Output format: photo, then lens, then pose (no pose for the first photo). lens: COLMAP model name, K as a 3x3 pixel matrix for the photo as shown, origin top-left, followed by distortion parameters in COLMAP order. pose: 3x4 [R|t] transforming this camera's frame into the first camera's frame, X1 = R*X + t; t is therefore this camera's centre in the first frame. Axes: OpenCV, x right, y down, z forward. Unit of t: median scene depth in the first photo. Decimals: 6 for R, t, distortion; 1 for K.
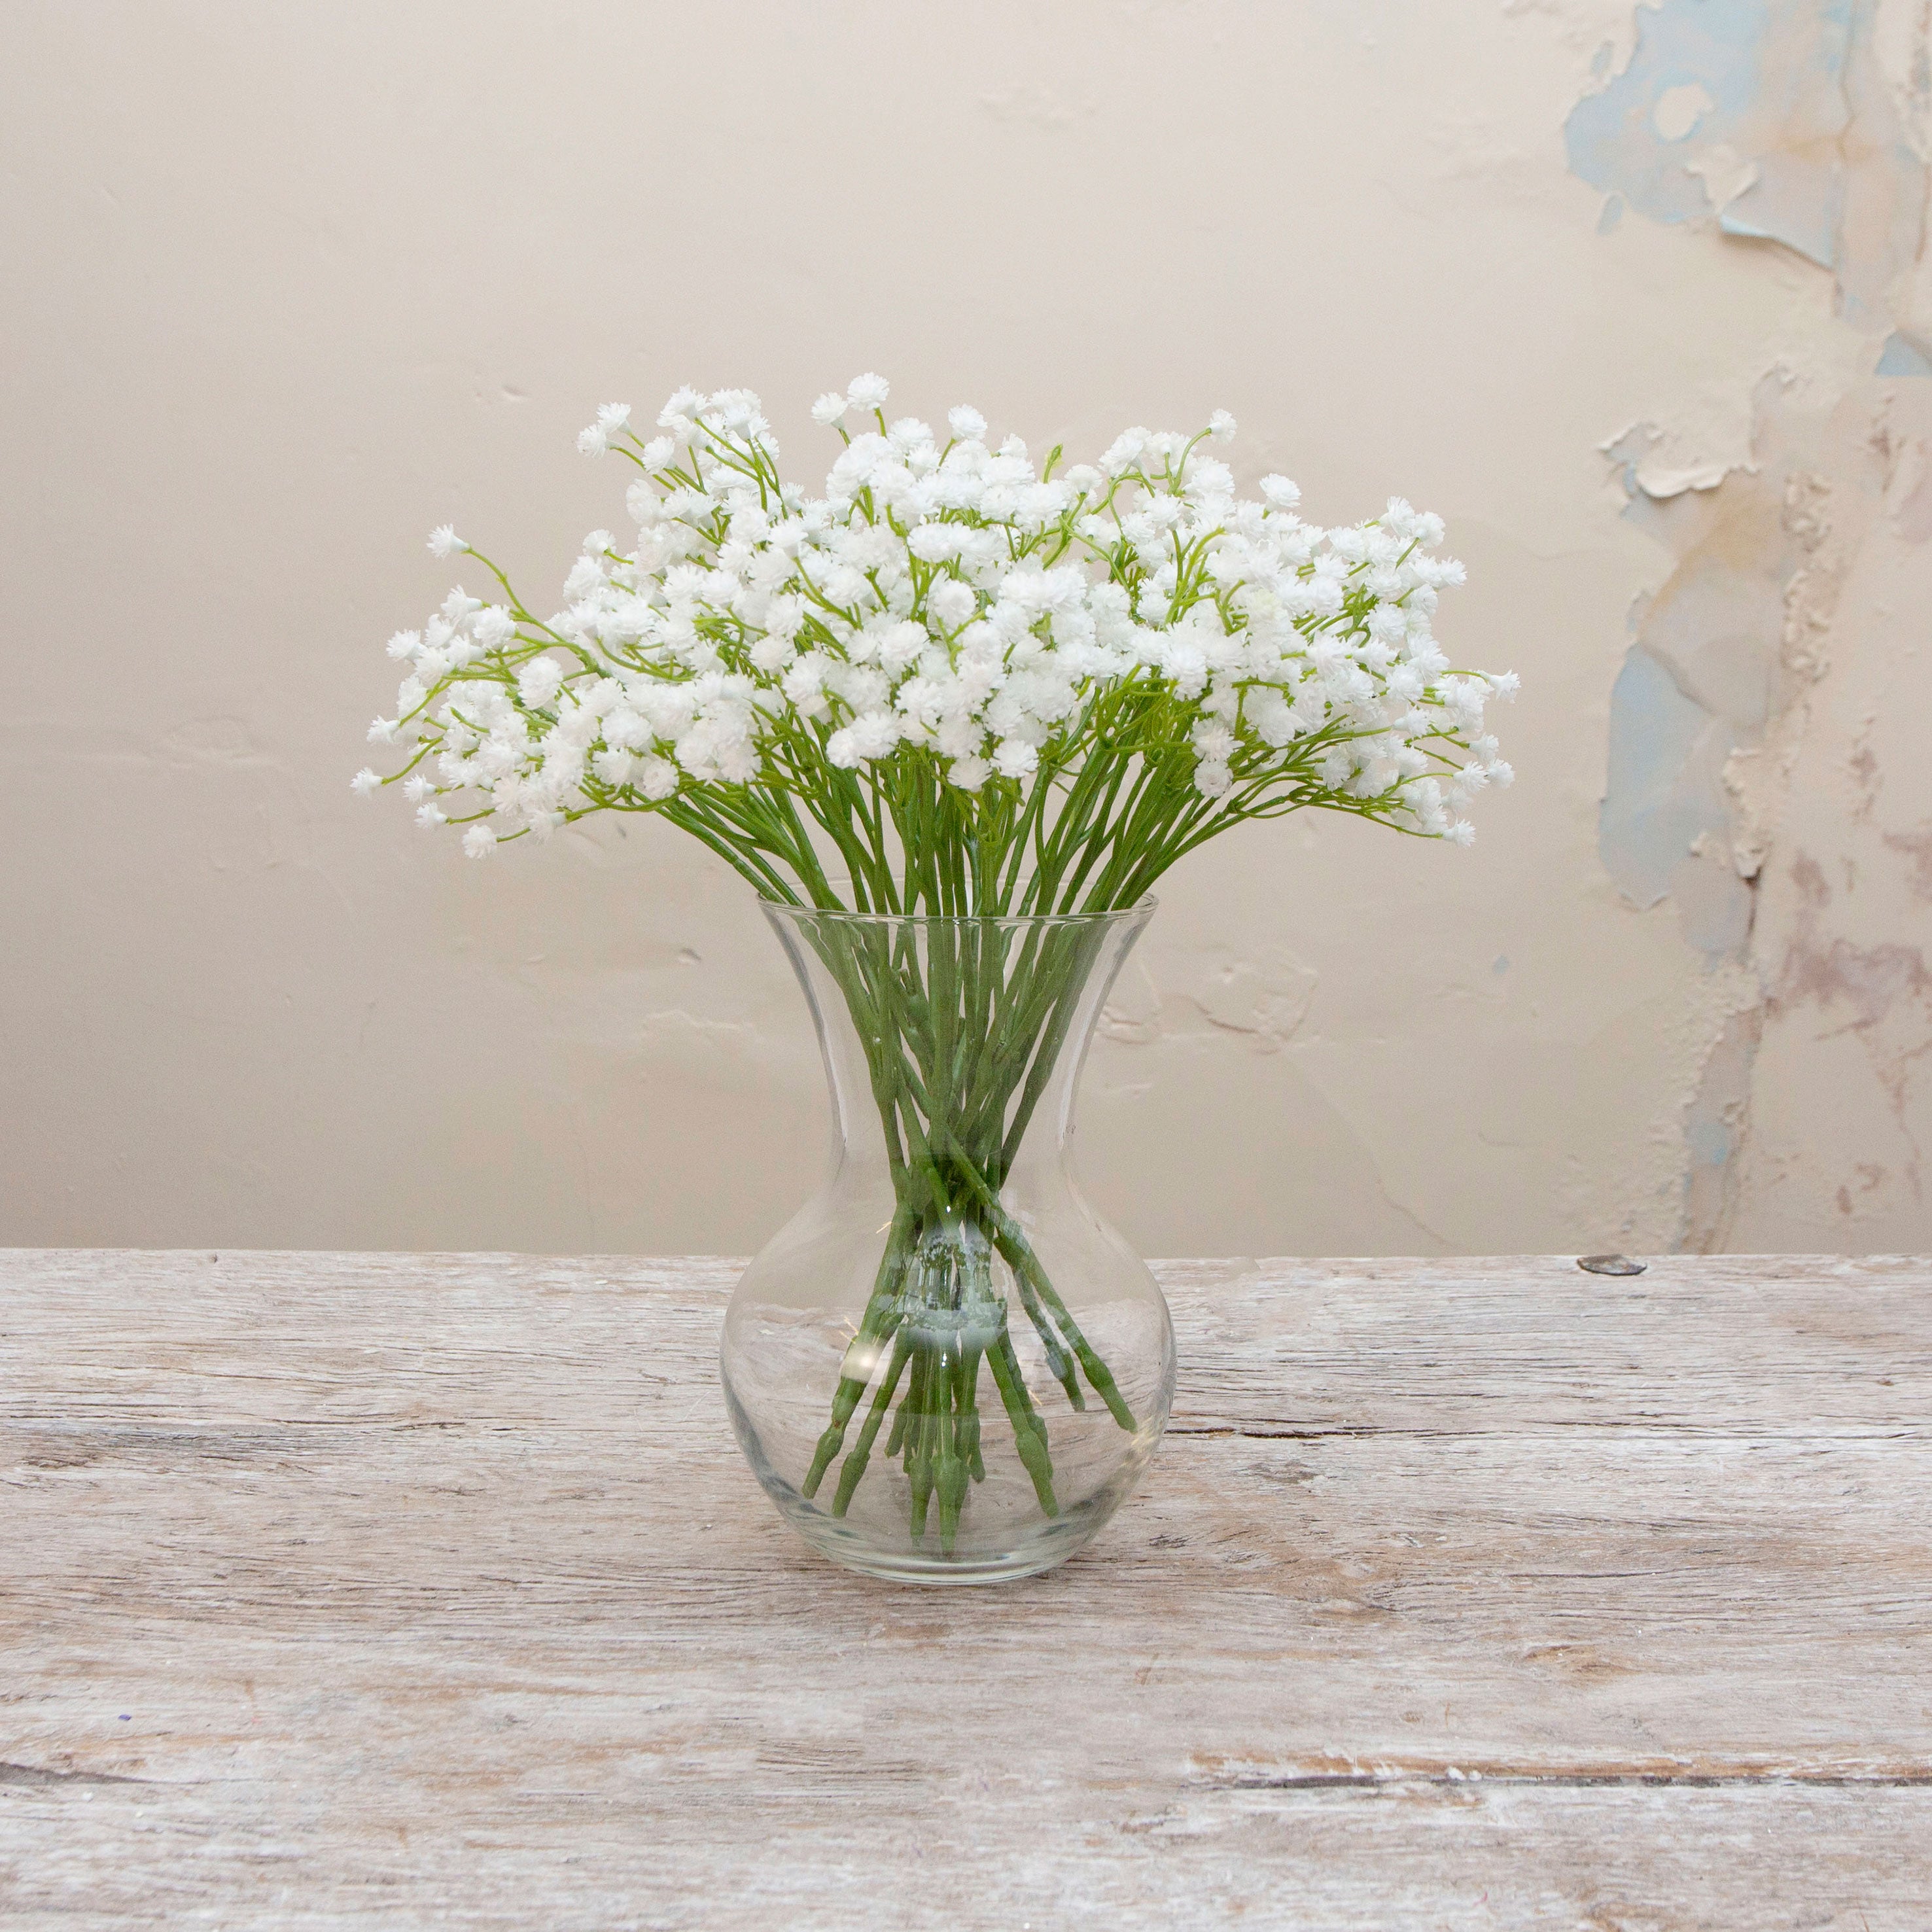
lens RADIAL K [[2524.6, 0, 927.6], [0, 2524.6, 931.7], [0, 0, 1]] dist [-0.047019, 0.062541]
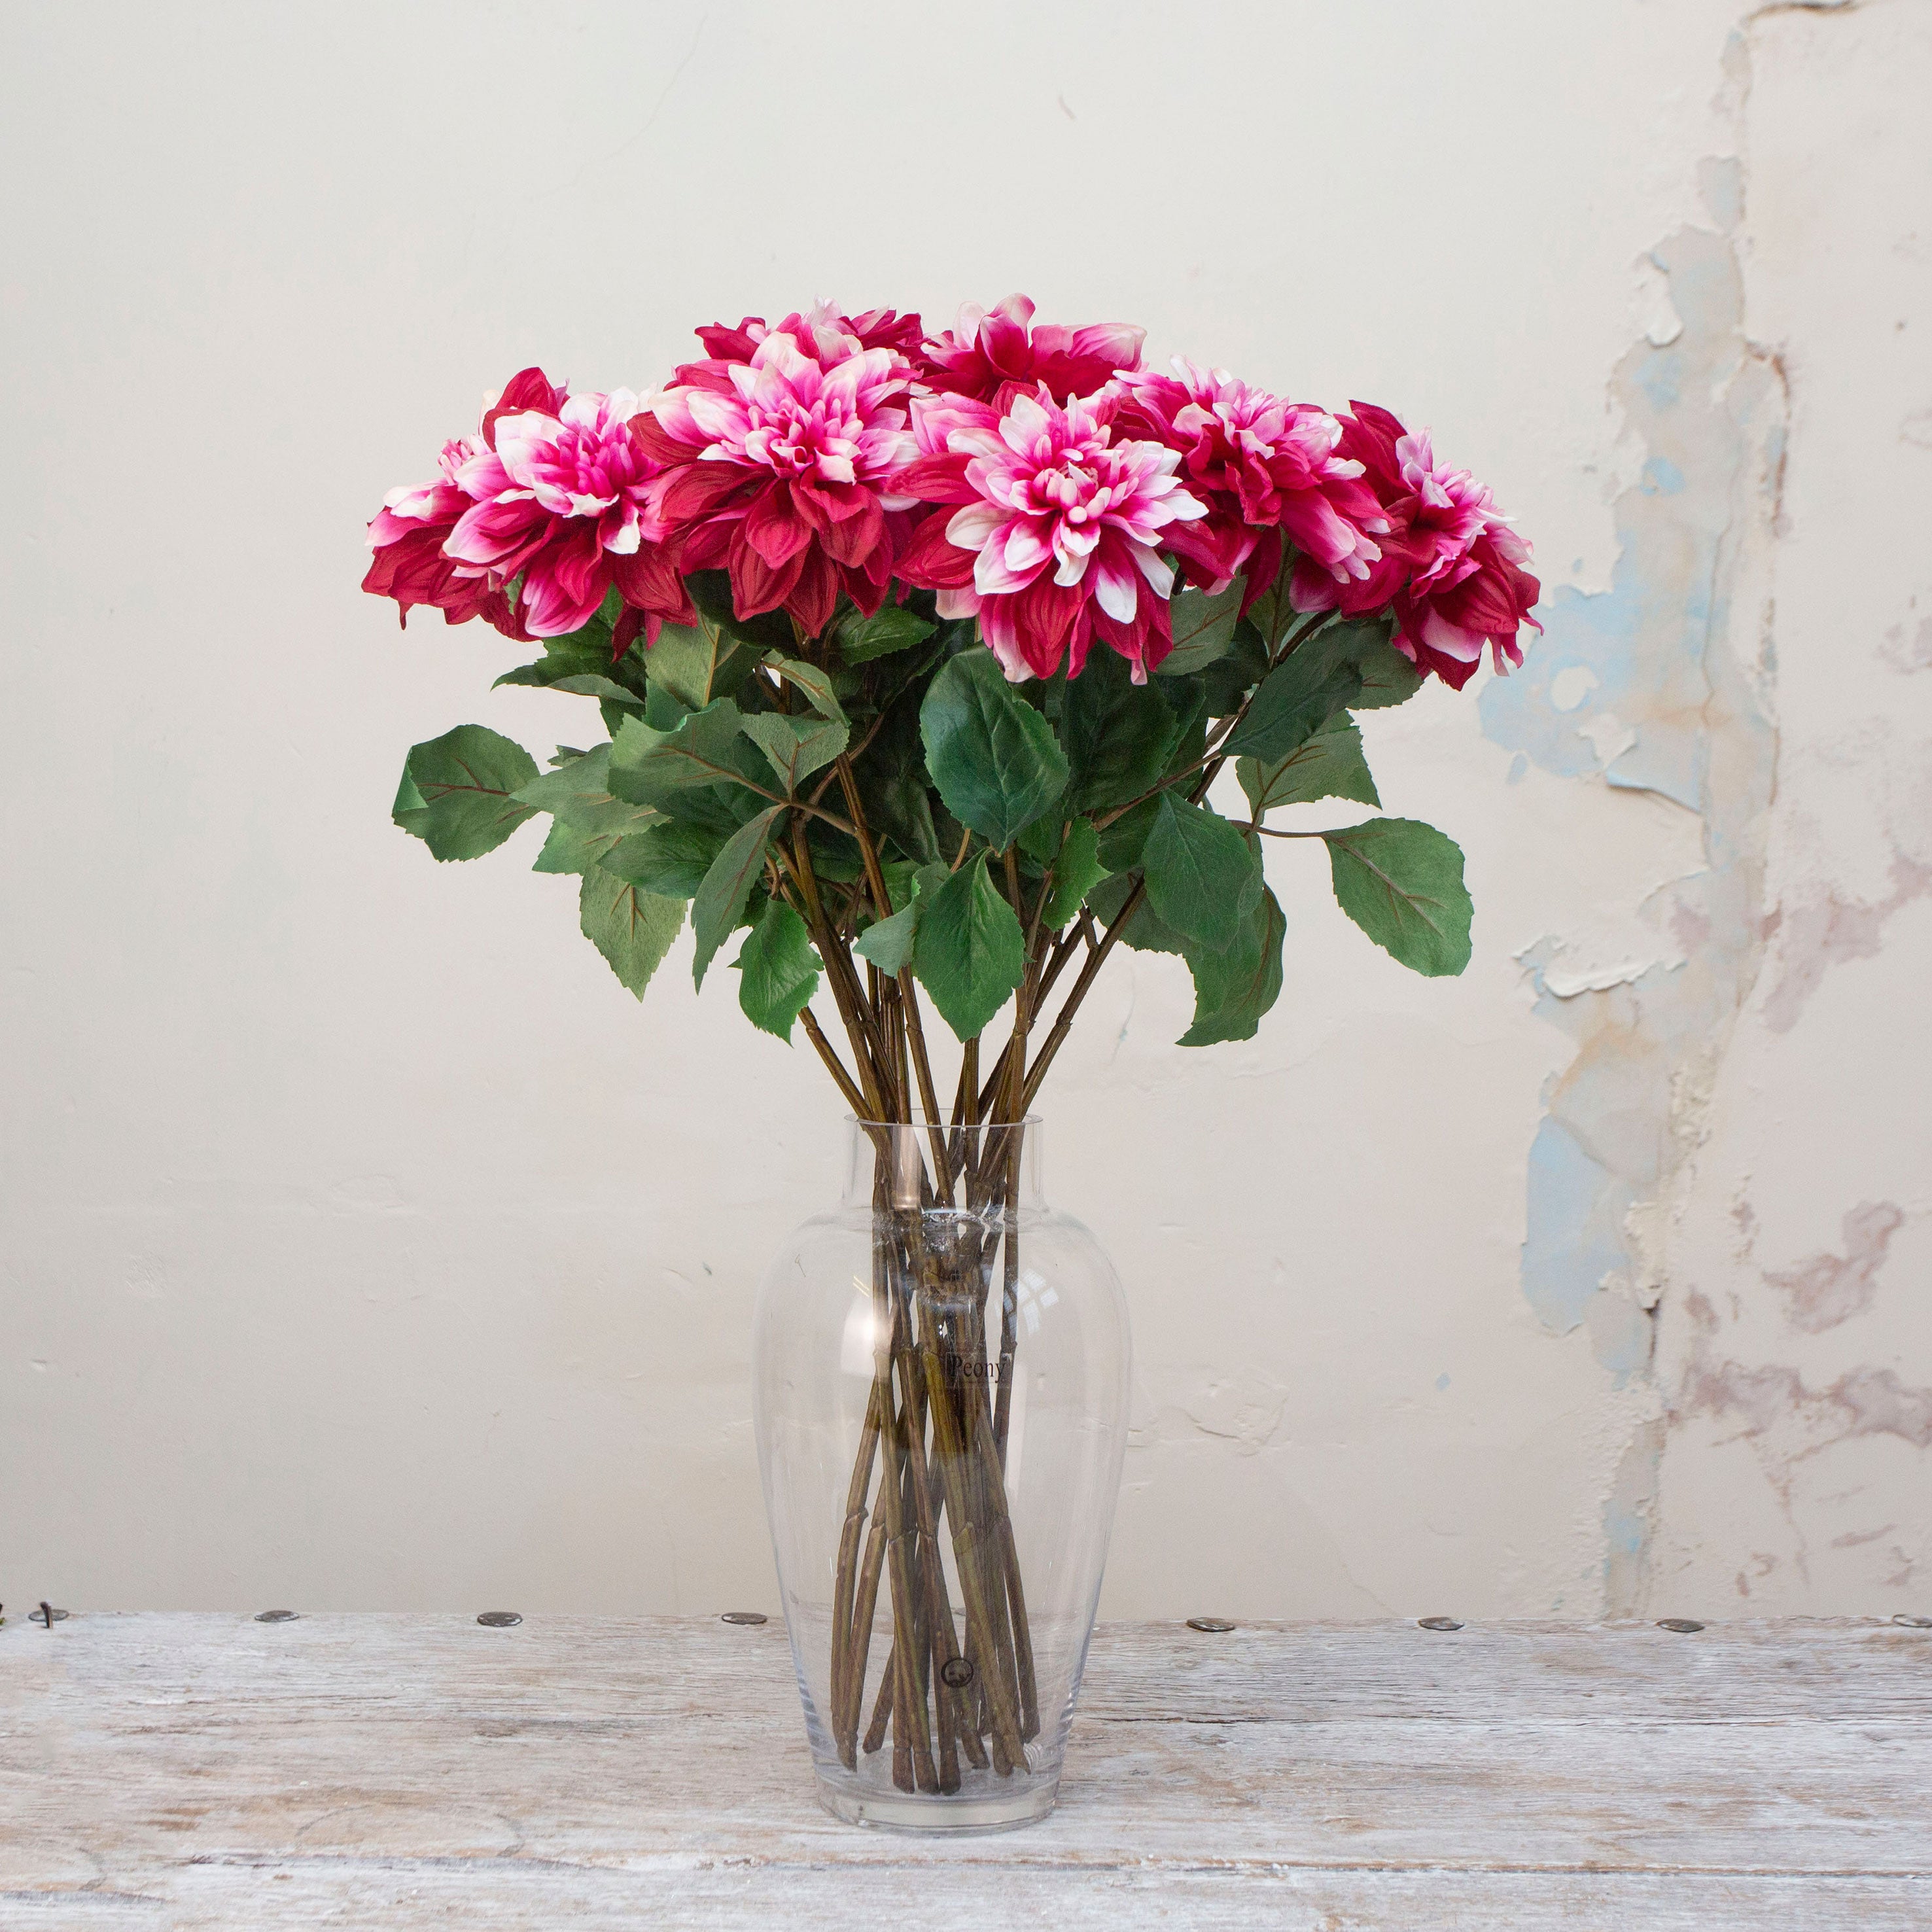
lens RADIAL K [[3277.0, 0, 882.1], [0, 3277.0, 910.8], [0, 0, 1]] dist [0.012418, 0.121956]
pose [[0.999995, -0.000257, -0.003176, -0.069195], [-0.000053, 0.995268, -0.097171, -0.121793], [0.003186, 0.097170, 0.995263, -1.197216]]
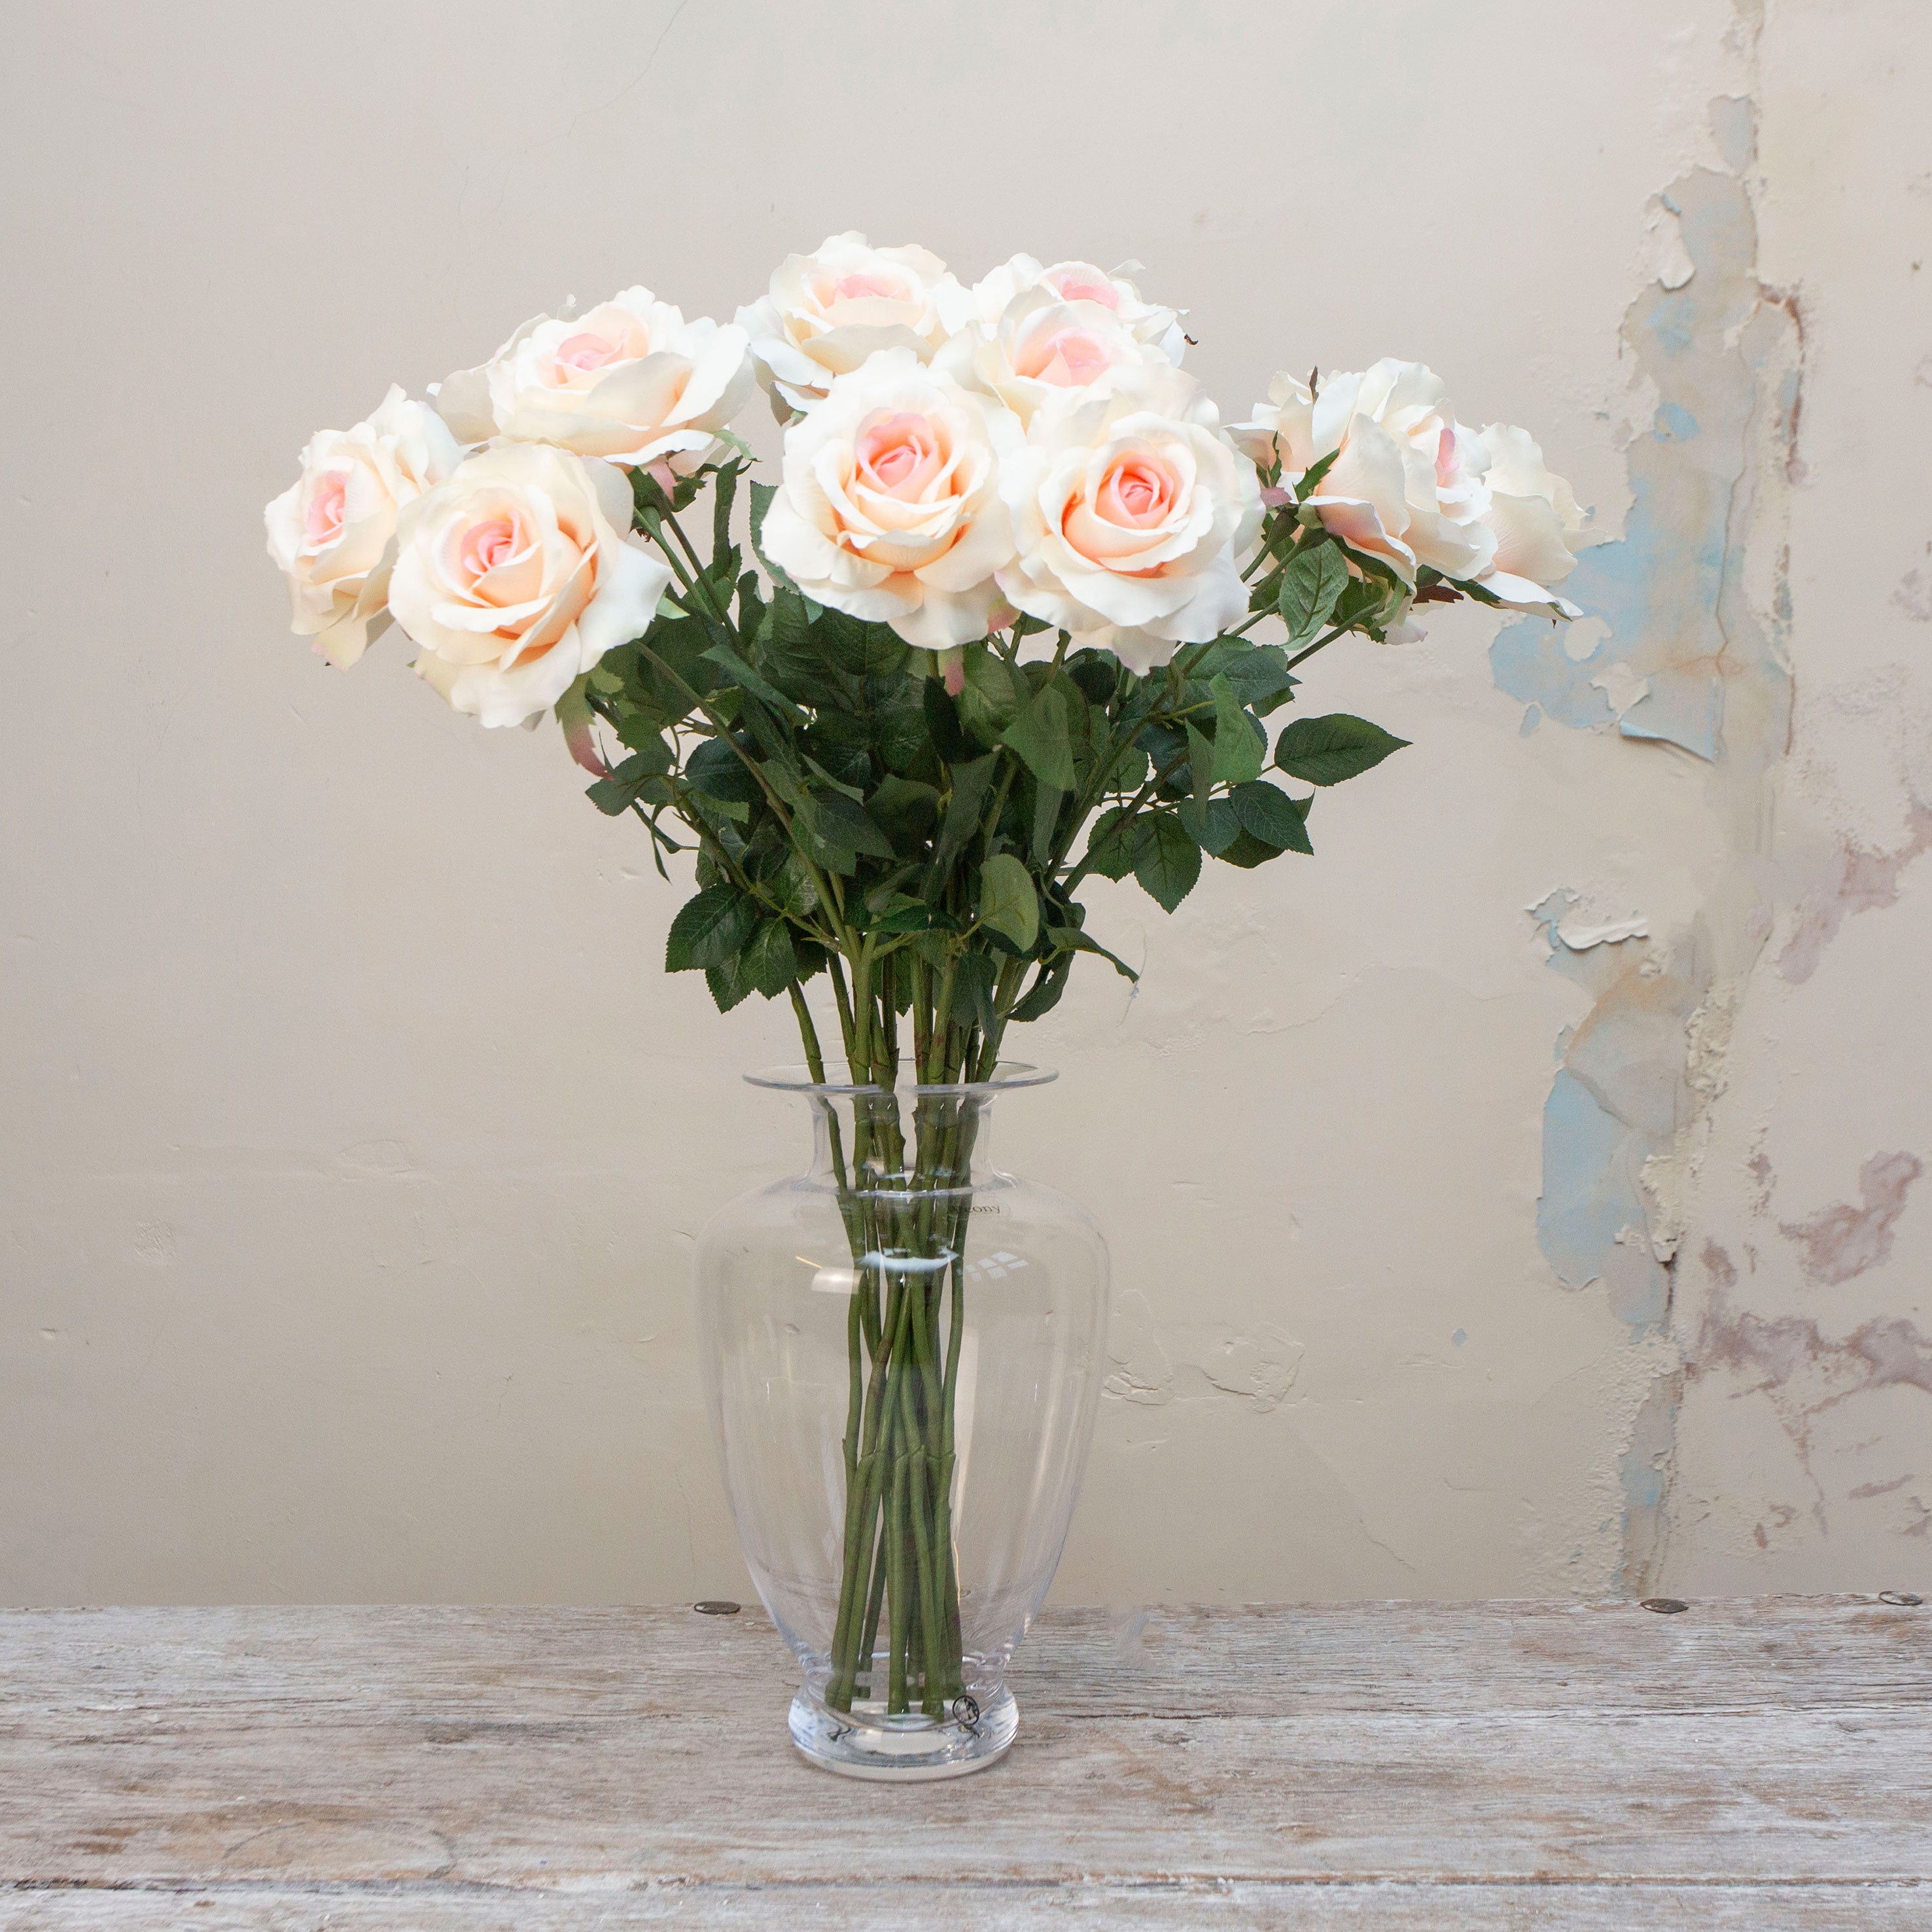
lens RADIAL K [[3222.0, 0, 991.6], [0, 3222.0, 909.8], [0, 0, 1]] dist [0.008072, 0.113062]
pose [[0.999944, -0.009714, -0.004180, 0.032721], [0.009403, 0.997579, -0.068905, -0.179049], [0.004840, 0.068862, 0.997614, -1.117764]]
